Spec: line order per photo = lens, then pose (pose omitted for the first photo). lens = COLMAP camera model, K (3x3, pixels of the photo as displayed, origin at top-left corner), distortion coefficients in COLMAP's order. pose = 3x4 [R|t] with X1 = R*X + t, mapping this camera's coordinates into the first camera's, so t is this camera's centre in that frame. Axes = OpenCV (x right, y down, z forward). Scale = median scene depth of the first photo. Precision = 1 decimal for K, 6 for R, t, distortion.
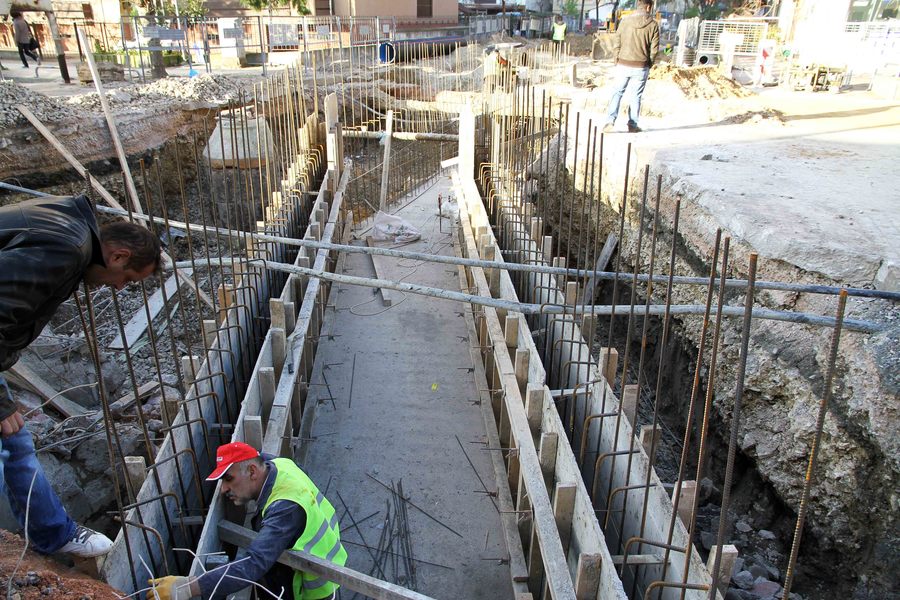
lens RADIAL K [[637.3, 0, 451.1], [0, 637.3, 296.2], [0, 0, 1]] dist [-0.104791, 0.081431]
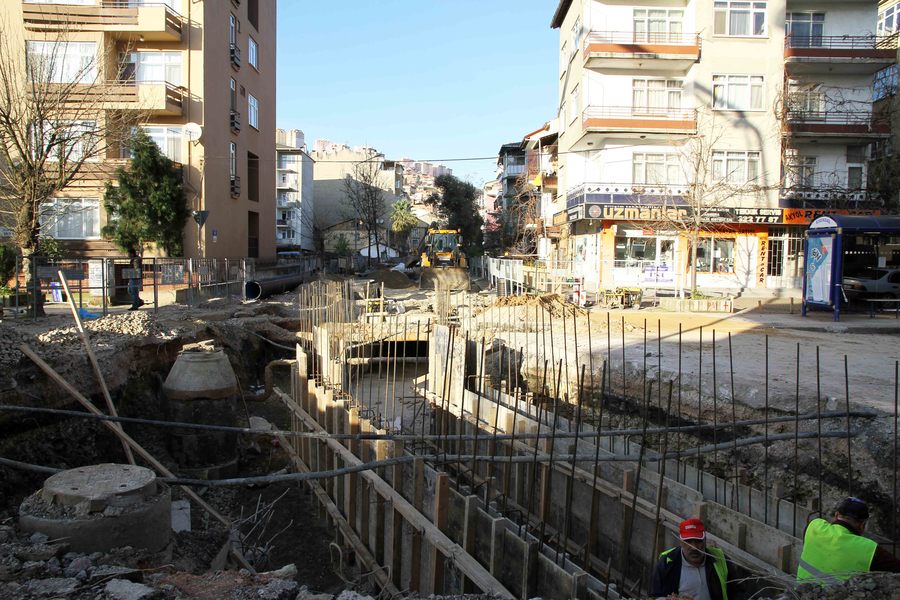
lens RADIAL K [[637.3, 0, 451.1], [0, 637.3, 296.2], [0, 0, 1]] dist [-0.104791, 0.081431]
pose [[0.926600, -0.024630, 0.375241, -0.424995], [0.153195, 0.936022, -0.316851, 0.028921], [-0.343430, 0.351079, 0.871091, -0.101506]]
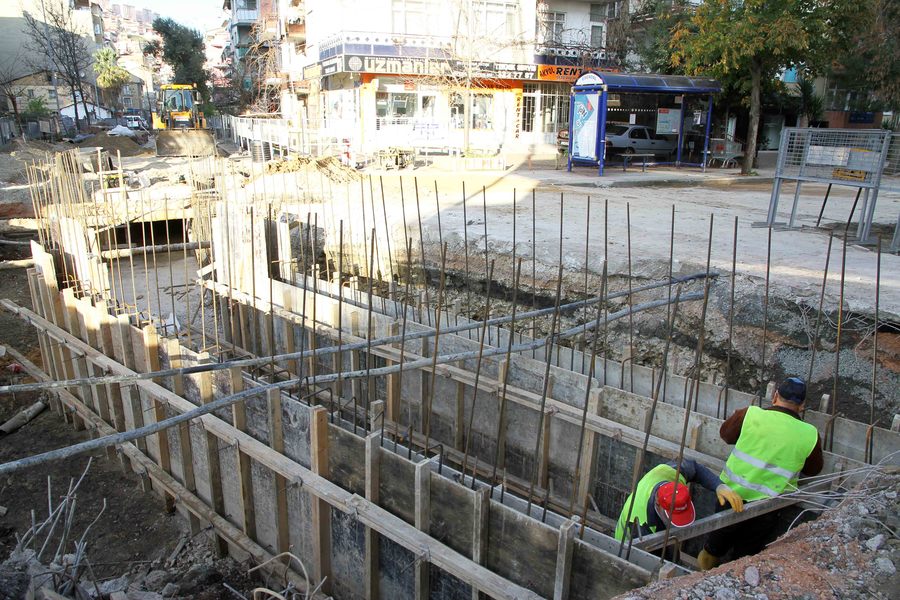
lens RADIAL K [[637.3, 0, 451.1], [0, 637.3, 296.2], [0, 0, 1]] dist [-0.104791, 0.081431]
pose [[0.700600, -0.200954, 0.684673, -0.445576], [0.291022, 0.956565, -0.017036, -0.053400], [-0.651511, 0.211190, 0.728651, 0.079333]]
